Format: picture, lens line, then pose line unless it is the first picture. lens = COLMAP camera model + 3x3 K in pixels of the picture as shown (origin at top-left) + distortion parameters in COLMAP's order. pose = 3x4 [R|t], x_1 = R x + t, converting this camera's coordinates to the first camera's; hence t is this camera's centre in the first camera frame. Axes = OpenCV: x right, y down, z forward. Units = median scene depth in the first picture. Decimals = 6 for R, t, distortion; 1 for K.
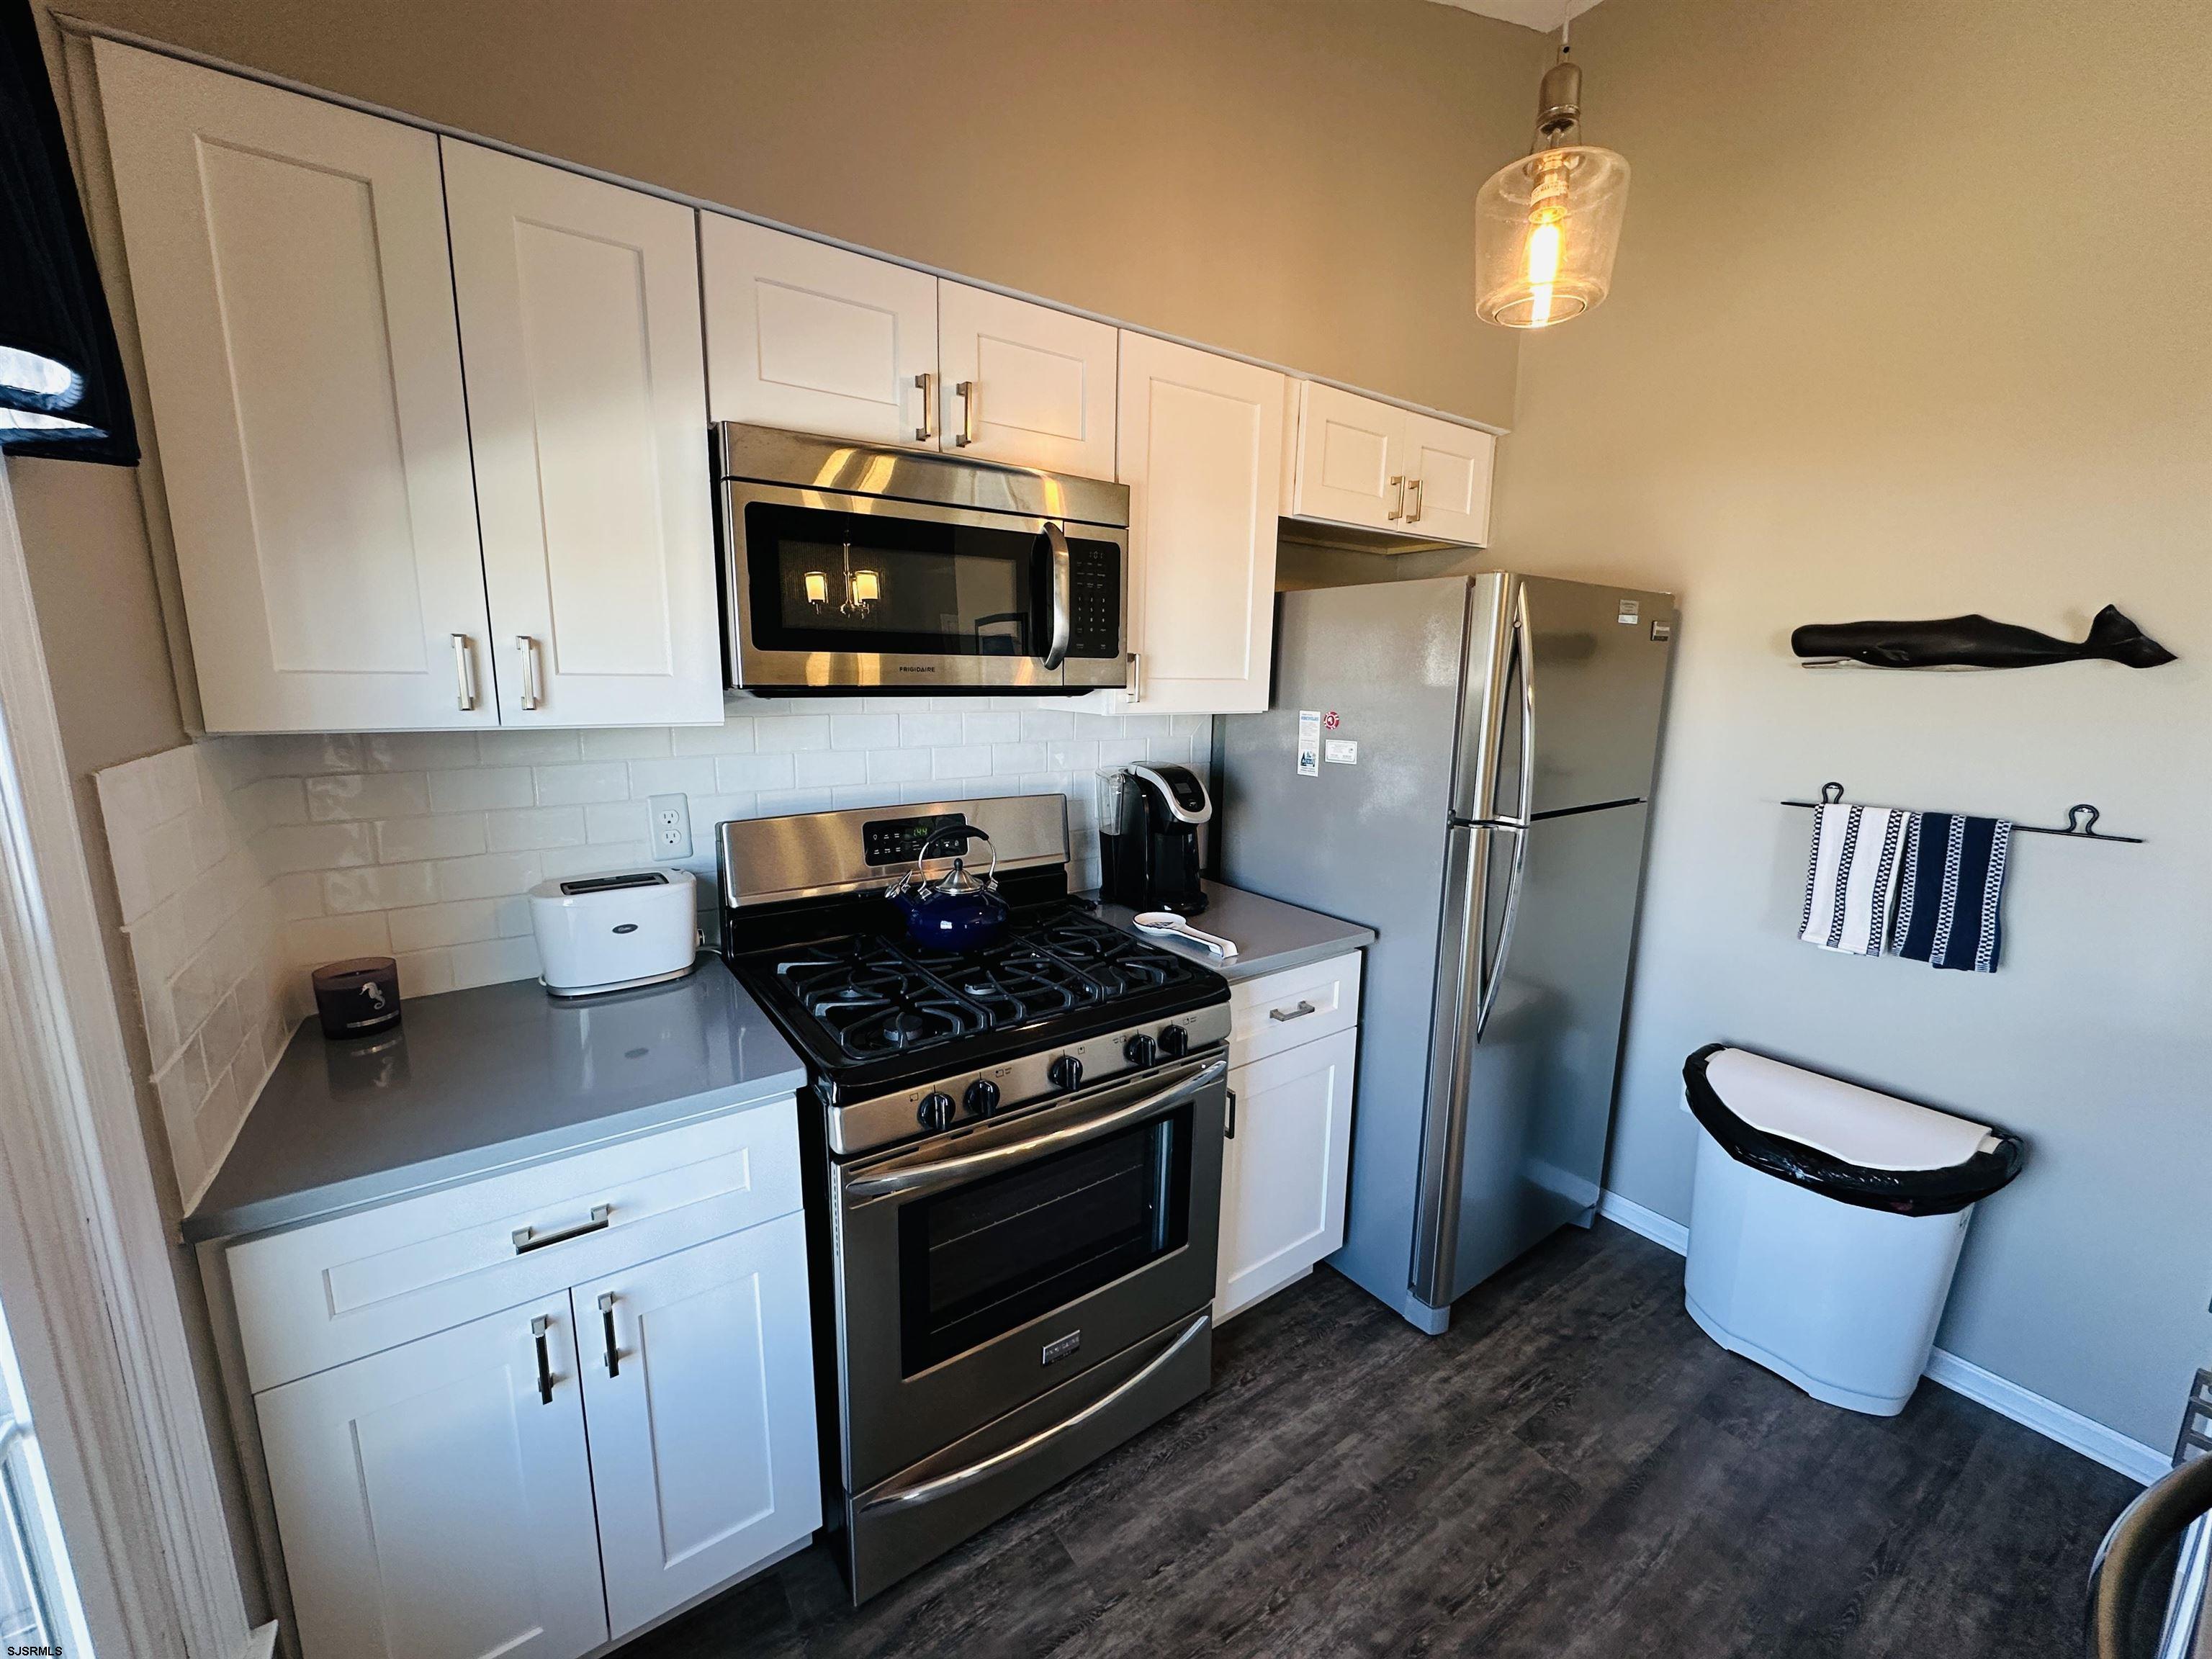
lens RADIAL K [[879.9, 0, 1105.7], [0, 879.9, 827.2], [0, 0, 1]] dist [-0.003365, 0.000544]
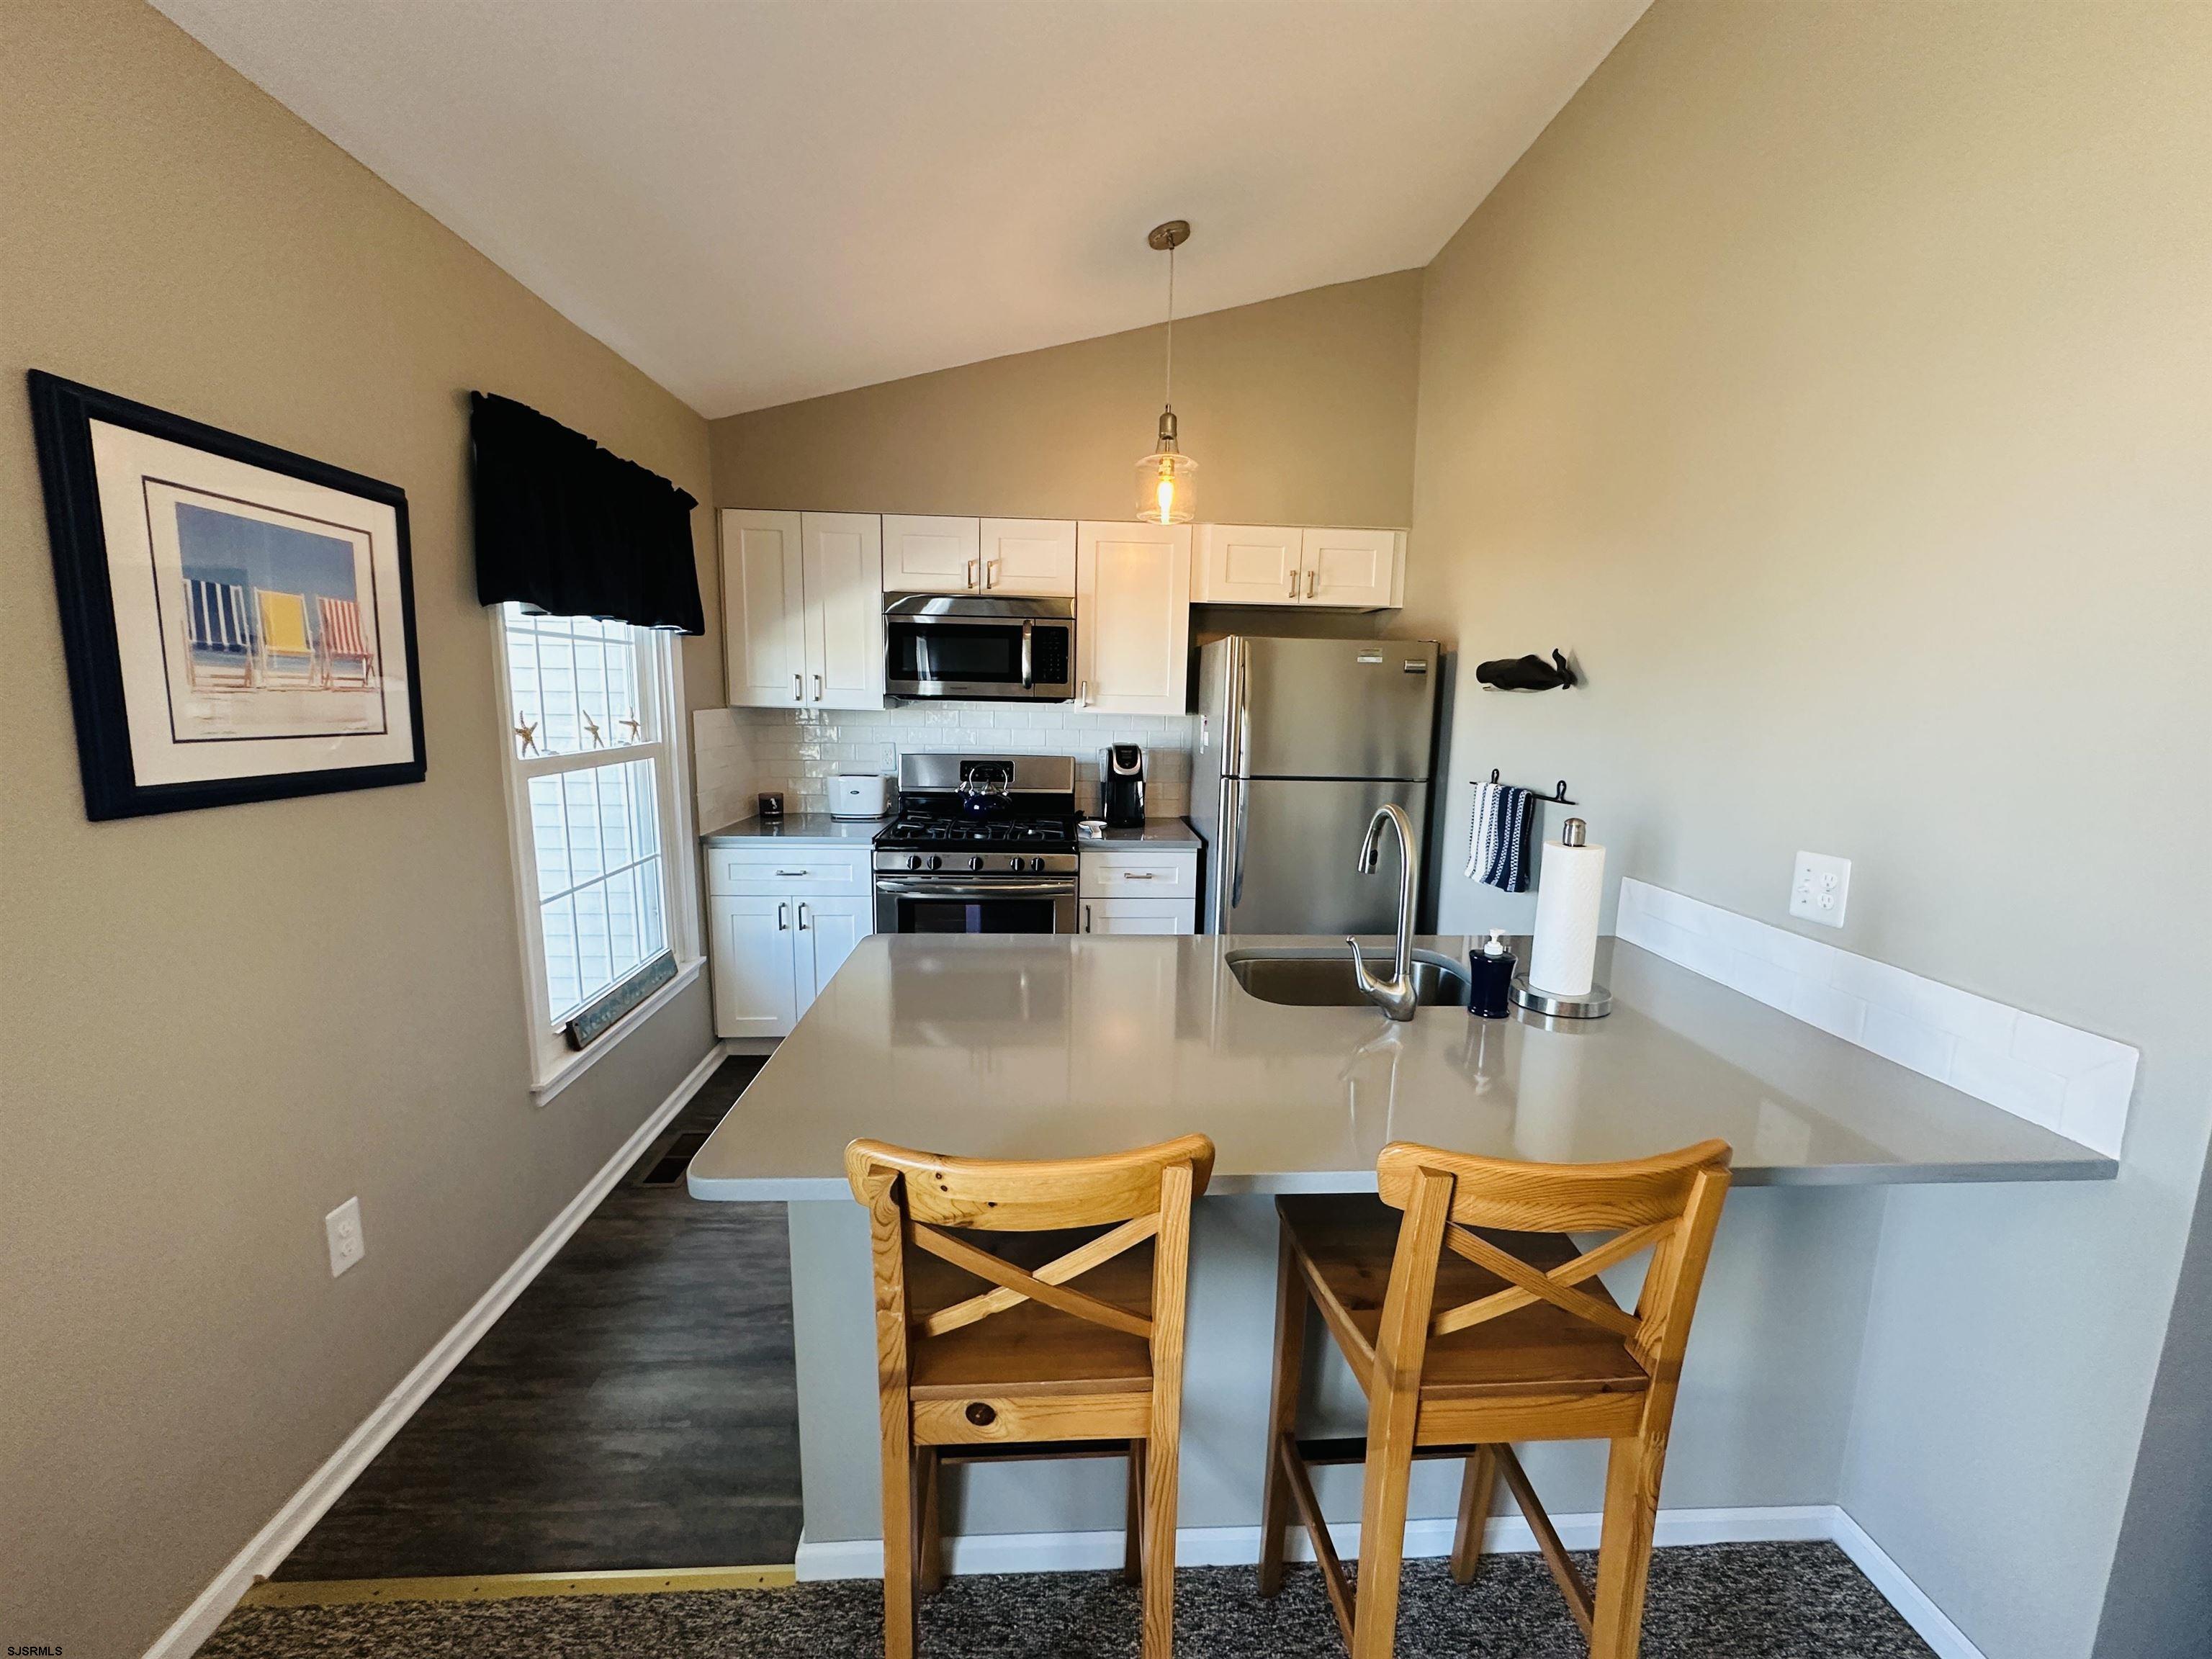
lens RADIAL K [[879.9, 0, 1107.8], [0, 879.9, 829.1], [0, 0, 1]] dist [-0.003365, 0.000544]
pose [[0.851028, 0.085778, -0.518066, 1.255009], [-0.103186, 0.994650, -0.004816, 0.146523], [0.514882, 0.057555, 0.855327, -0.689077]]
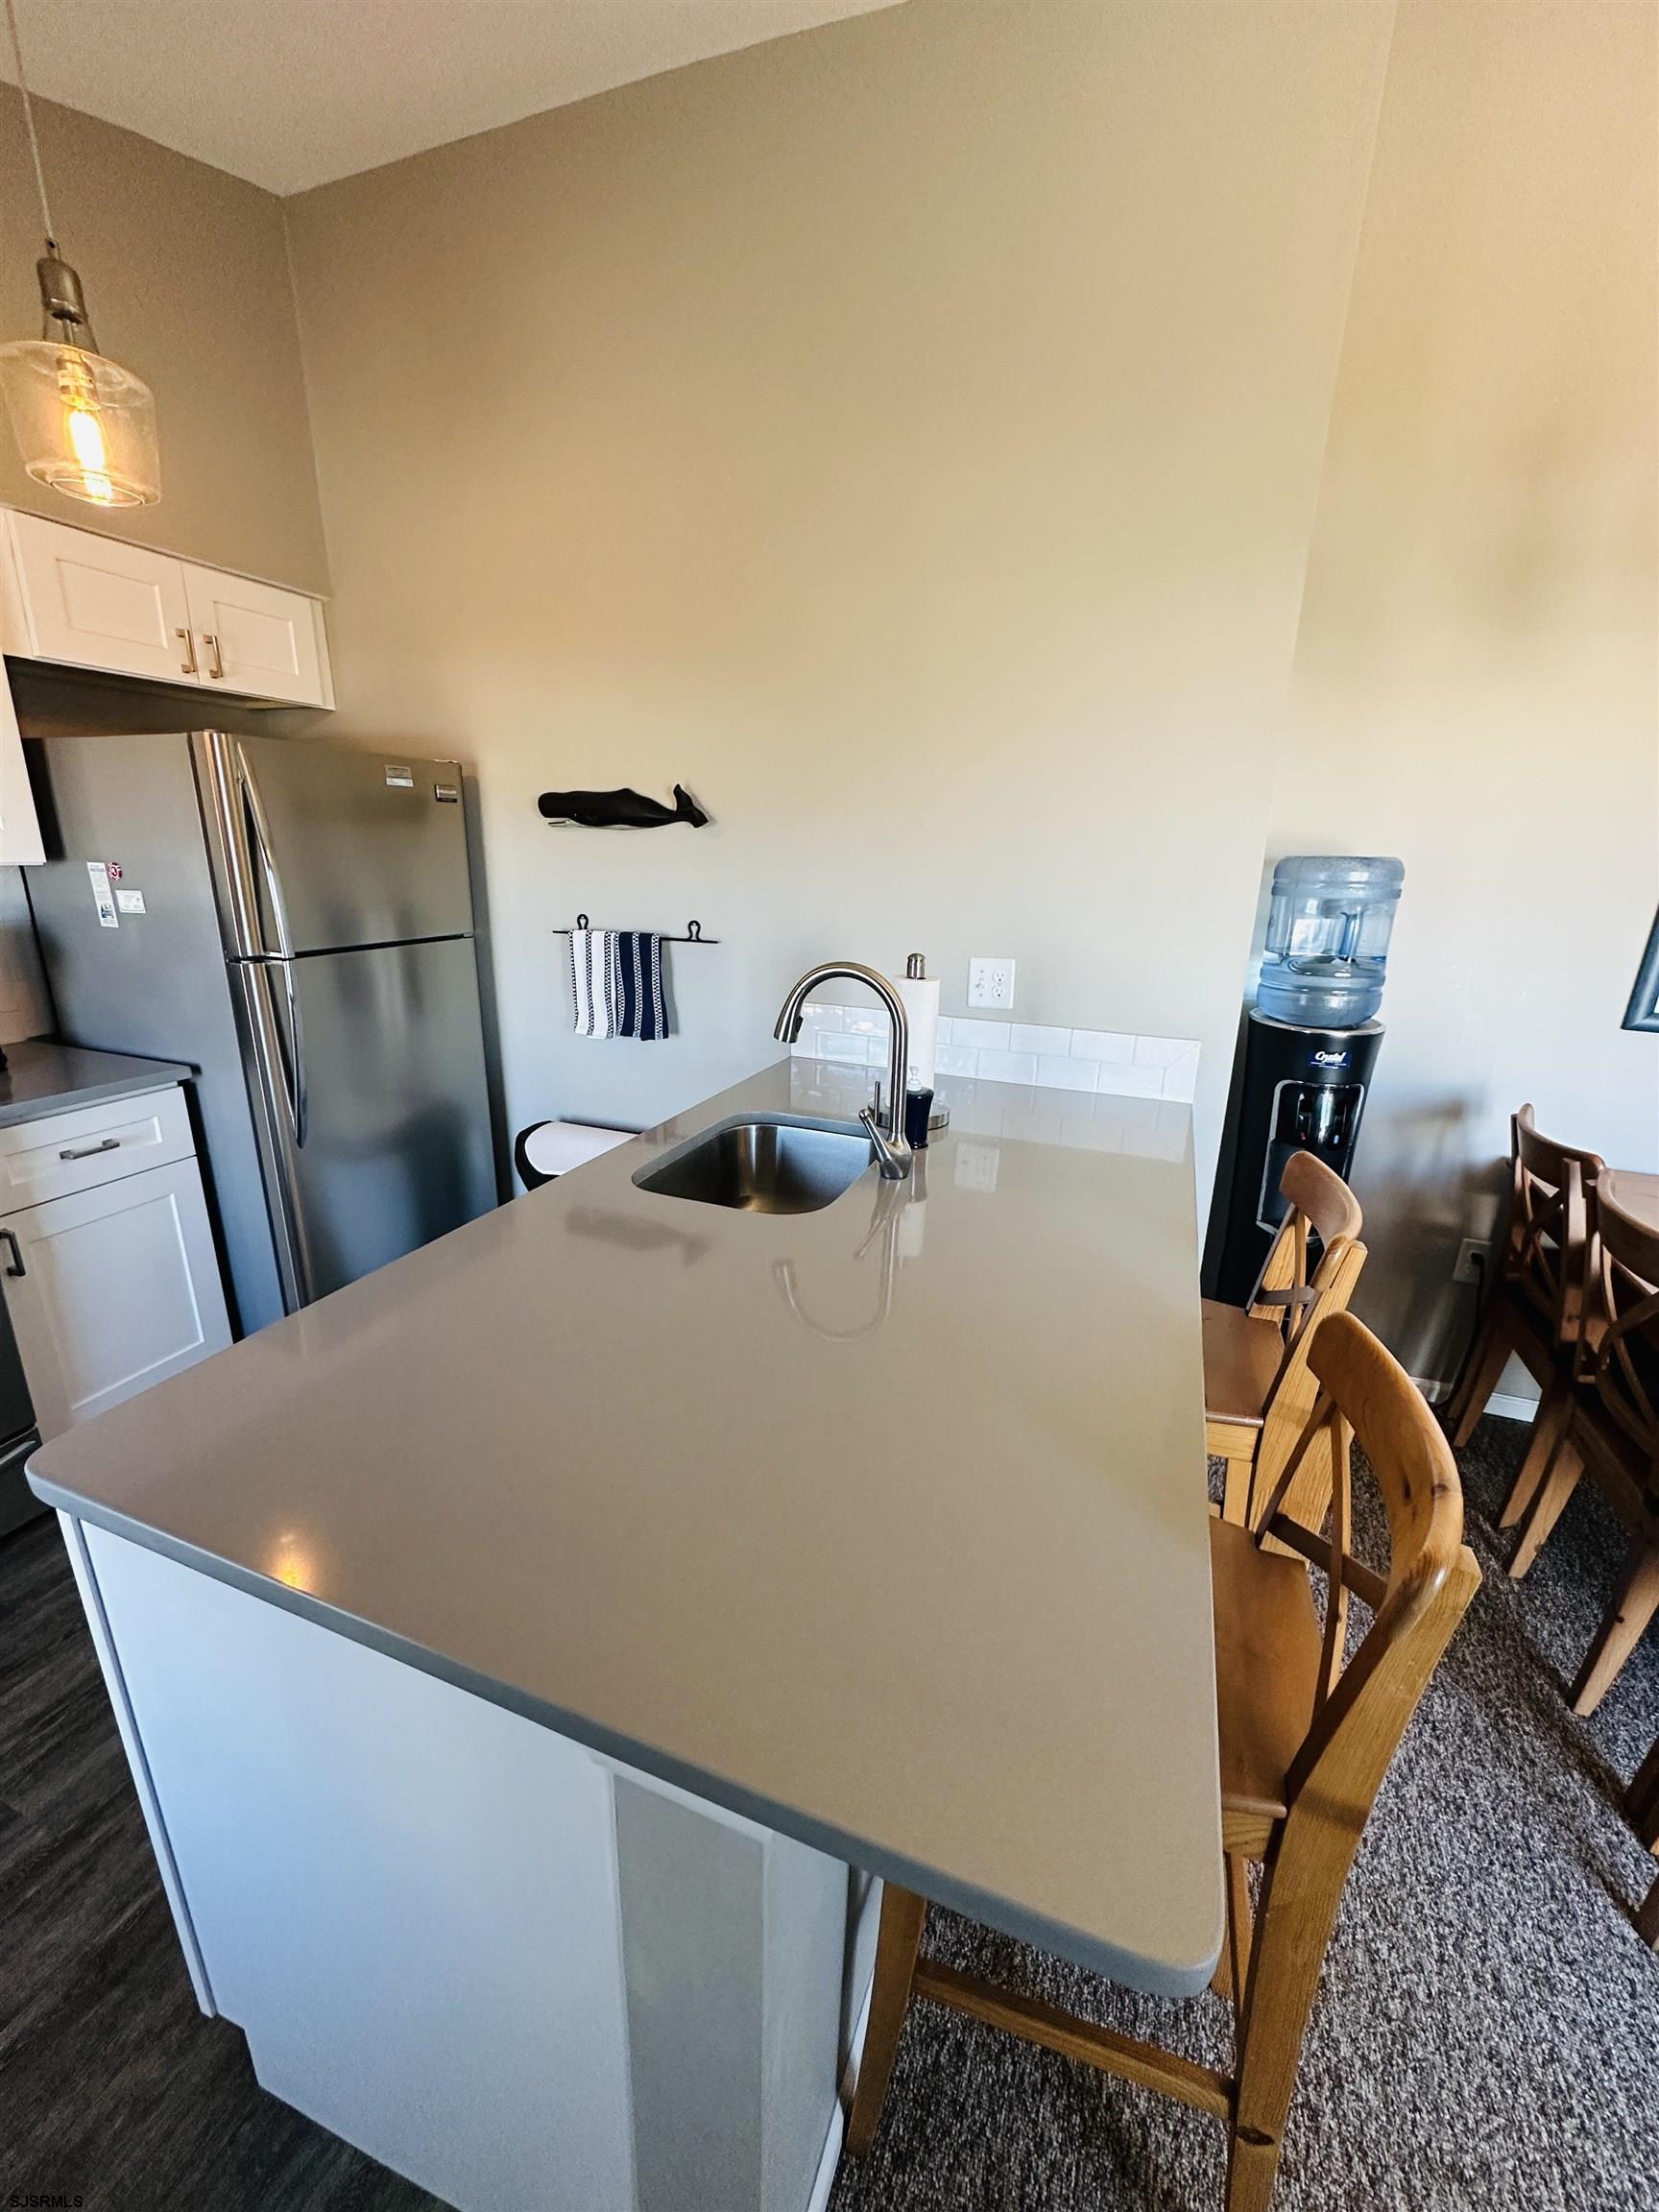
lens RADIAL K [[879.9, 0, 832.4], [0, 879.9, 1105.9], [0, 0, 1]] dist [-0.003365, 0.000544]
pose [[0.828149, -0.152198, 0.539448, 0.447288], [0.086267, 0.985571, 0.145629, 0.091241], [-0.553829, -0.074066, 0.829330, -0.429683]]
